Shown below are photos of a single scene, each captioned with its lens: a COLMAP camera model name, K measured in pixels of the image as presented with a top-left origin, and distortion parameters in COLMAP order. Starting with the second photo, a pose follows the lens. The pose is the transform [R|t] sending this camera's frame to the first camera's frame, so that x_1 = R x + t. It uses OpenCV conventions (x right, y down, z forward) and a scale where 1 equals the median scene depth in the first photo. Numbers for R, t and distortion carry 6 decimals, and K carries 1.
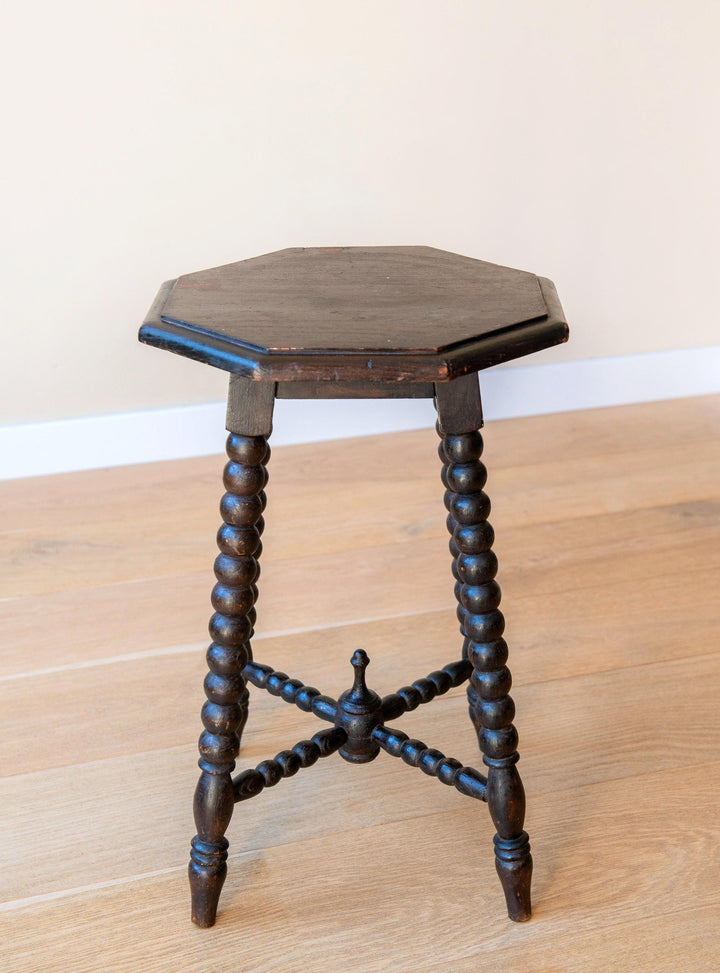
lens RADIAL K [[1482.0, 0, 360.1], [0, 1482.0, 467.5], [0, 0, 1]] dist [0.128154, 0.000000]
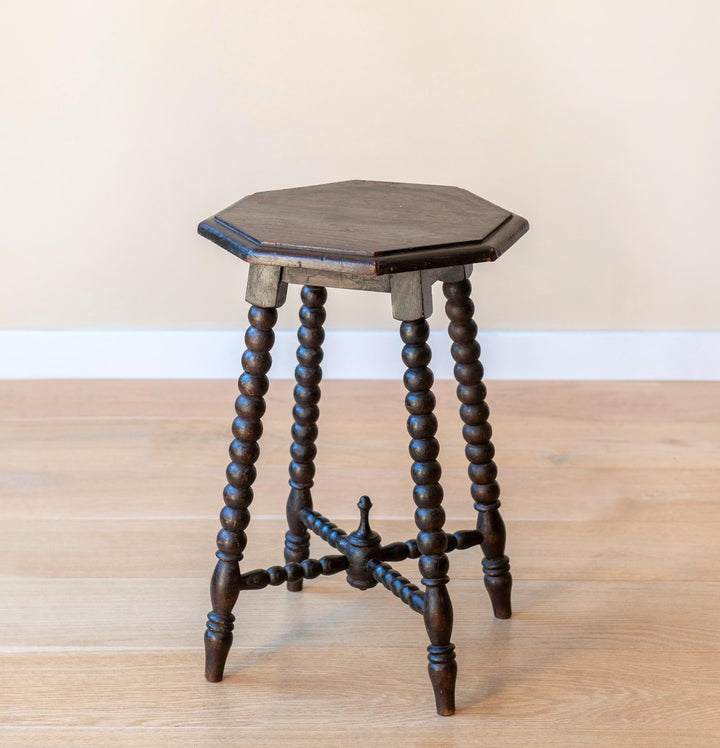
lens RADIAL K [[1977.8, 0, 369.2], [0, 1977.8, 329.8], [0, 0, 1]] dist [0.146673, 0.000000]
pose [[0.950229, 0.100623, -0.294856, 0.485398], [-0.125188, 0.989961, -0.065607, 0.092405], [0.285295, 0.099254, 0.953287, -0.624031]]
